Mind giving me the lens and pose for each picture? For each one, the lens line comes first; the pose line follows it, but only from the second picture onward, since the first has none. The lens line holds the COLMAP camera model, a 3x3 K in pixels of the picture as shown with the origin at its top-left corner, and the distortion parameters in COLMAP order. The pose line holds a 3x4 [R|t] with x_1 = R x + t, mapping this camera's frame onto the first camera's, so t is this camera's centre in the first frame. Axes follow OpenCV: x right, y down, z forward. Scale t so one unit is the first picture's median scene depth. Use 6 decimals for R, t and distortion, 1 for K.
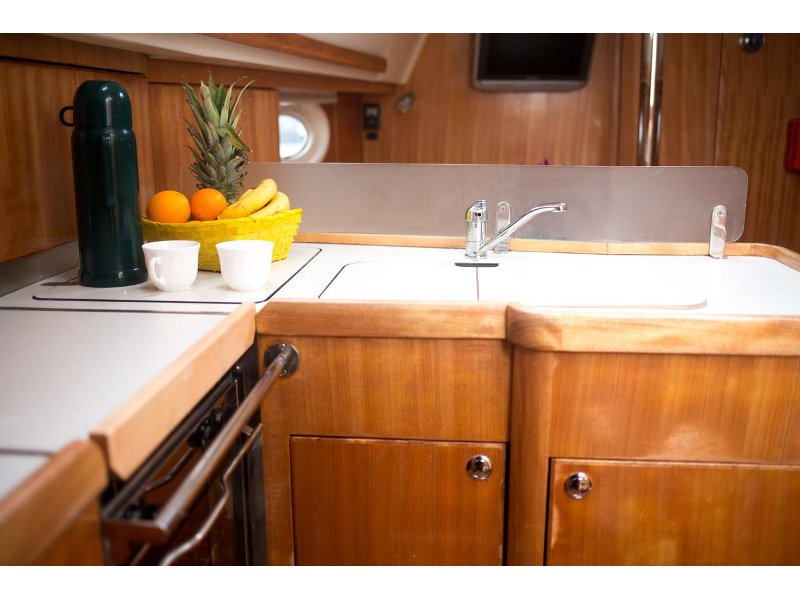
lens RADIAL K [[774.4, 0, 399.2], [0, 774.4, 298.3], [0, 0, 1]] dist [-0.041106, 0.000000]
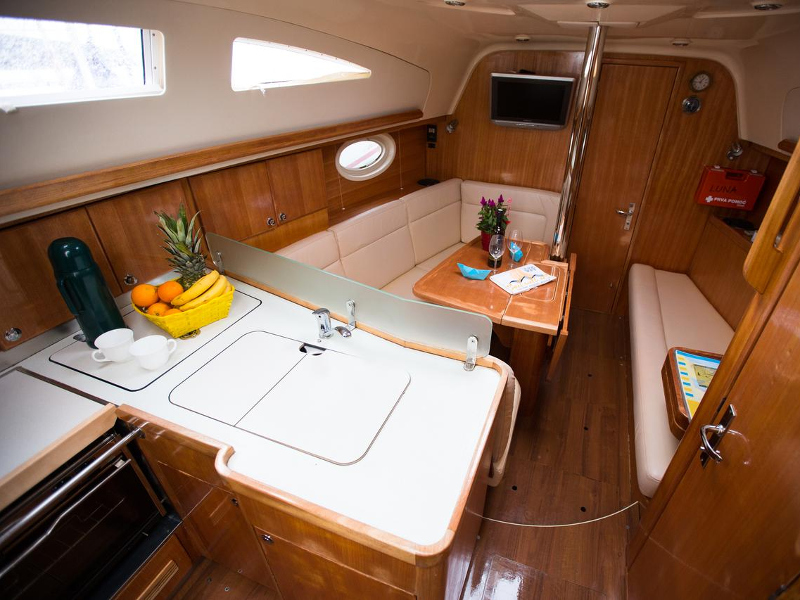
lens RADIAL K [[407.8, 0, 440.8], [0, 407.8, 297.3], [0, 0, 1]] dist [-0.043730, 0.004519]
pose [[0.963651, 0.170191, -0.205942, 0.223510], [-0.098329, 0.942668, 0.318919, -0.187946], [0.248412, -0.287076, 0.925137, 0.114928]]
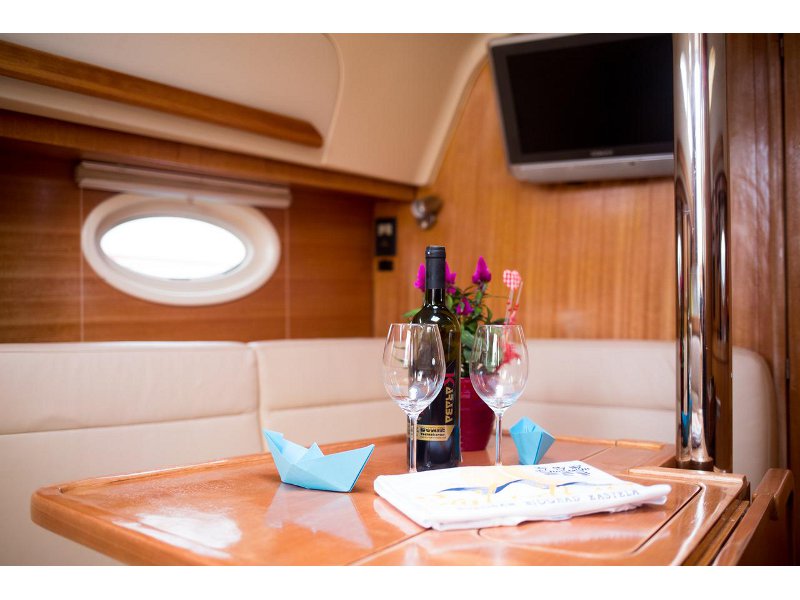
lens RADIAL K [[774.4, 0, 401.4], [0, 774.4, 300.8], [0, 0, 1]] dist [-0.041106, 0.000000]
pose [[0.878501, -0.000188, -0.477741, 0.305061], [-0.127244, 0.963785, -0.234365, -0.026204], [0.460484, 0.266679, 0.846662, 0.461931]]
